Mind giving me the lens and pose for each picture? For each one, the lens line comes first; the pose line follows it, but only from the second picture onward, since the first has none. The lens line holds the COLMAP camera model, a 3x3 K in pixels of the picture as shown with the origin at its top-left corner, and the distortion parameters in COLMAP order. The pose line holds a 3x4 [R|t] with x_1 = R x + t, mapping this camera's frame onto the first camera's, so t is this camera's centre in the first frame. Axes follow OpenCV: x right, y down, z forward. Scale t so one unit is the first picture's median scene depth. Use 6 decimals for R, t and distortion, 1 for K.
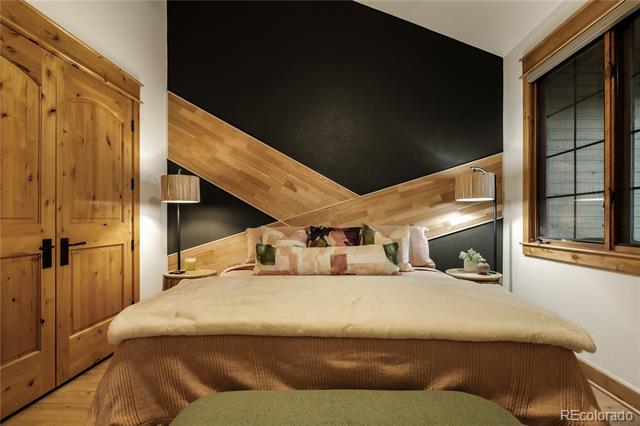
lens RADIAL K [[317.9, 0, 319.5], [0, 317.9, 214.6], [0, 0, 1]] dist [0.002884, -0.000541]
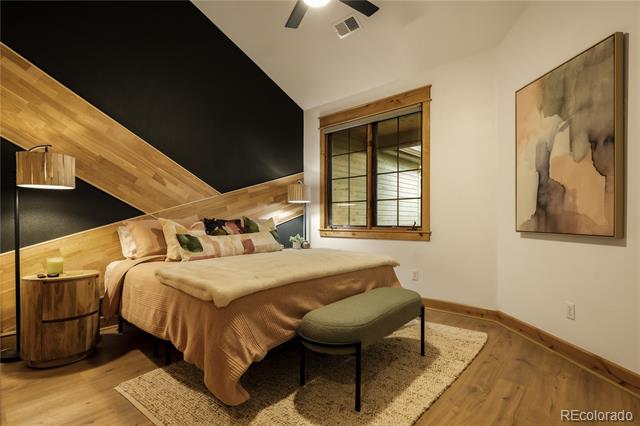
lens RADIAL K [[317.9, 0, 315.8], [0, 317.9, 216.5], [0, 0, 1]] dist [0.002884, -0.000541]
pose [[0.628215, 0.011338, 0.777957, -0.663892], [-0.014086, 0.999896, -0.003197, 0.028410], [-0.777912, -0.008950, 0.628310, -0.023560]]
